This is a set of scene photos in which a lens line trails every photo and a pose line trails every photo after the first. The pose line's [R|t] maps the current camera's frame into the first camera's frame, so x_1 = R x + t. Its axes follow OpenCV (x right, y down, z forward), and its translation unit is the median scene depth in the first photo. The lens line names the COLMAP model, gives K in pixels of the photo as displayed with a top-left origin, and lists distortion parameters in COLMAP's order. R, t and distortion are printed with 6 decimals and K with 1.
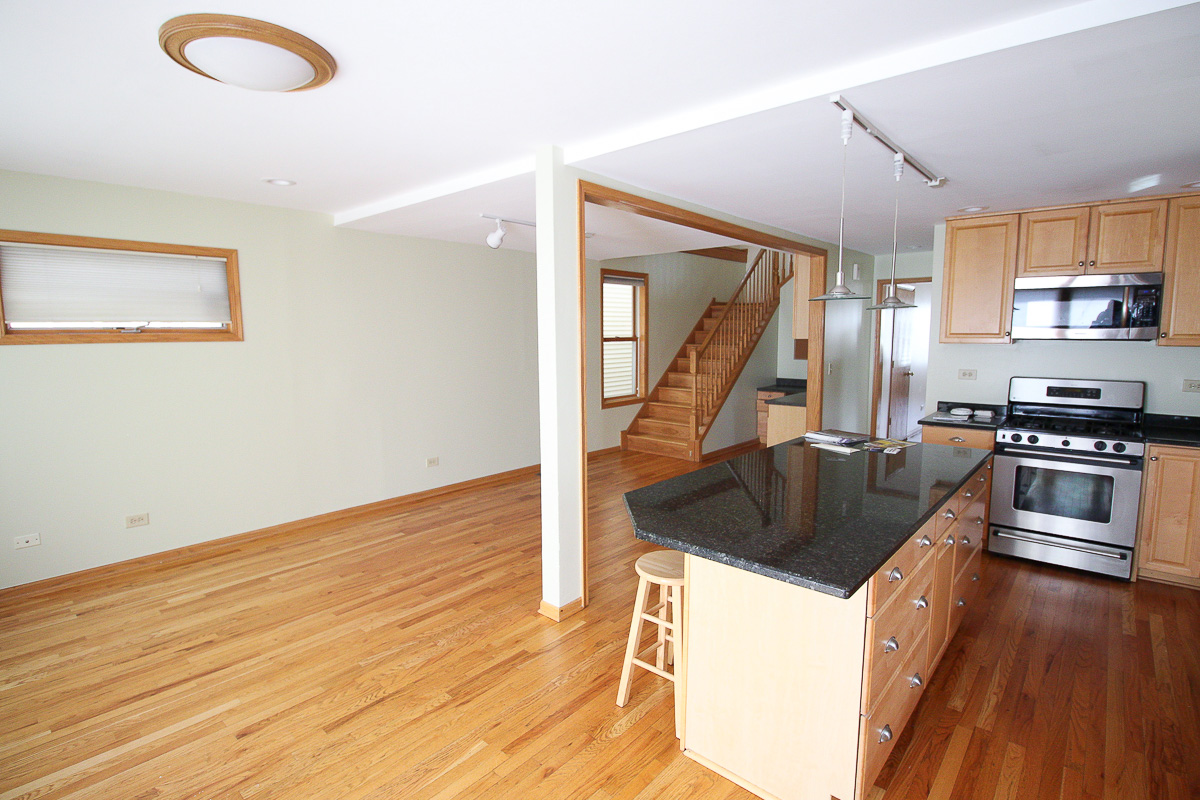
lens RADIAL K [[565.4, 0, 589.1], [0, 565.4, 411.7], [0, 0, 1]] dist [-0.011803, -0.001560]
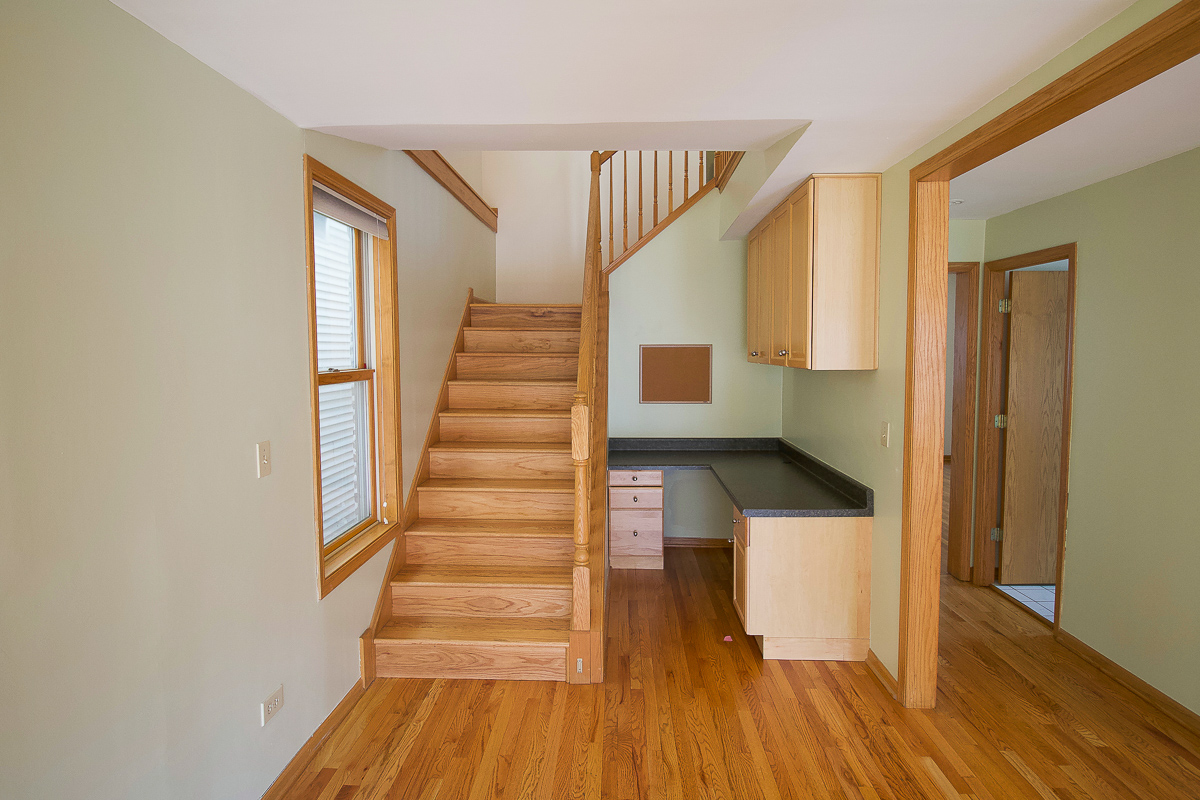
lens RADIAL K [[648.9, 0, 603.0], [0, 648.9, 384.8], [0, 0, 1]] dist [-0.005567, -0.001230]
pose [[0.752534, -0.029159, 0.657907, -0.092367], [0.090145, 0.994177, -0.059048, -0.086611], [-0.652354, 0.103743, 0.750781, 0.609101]]
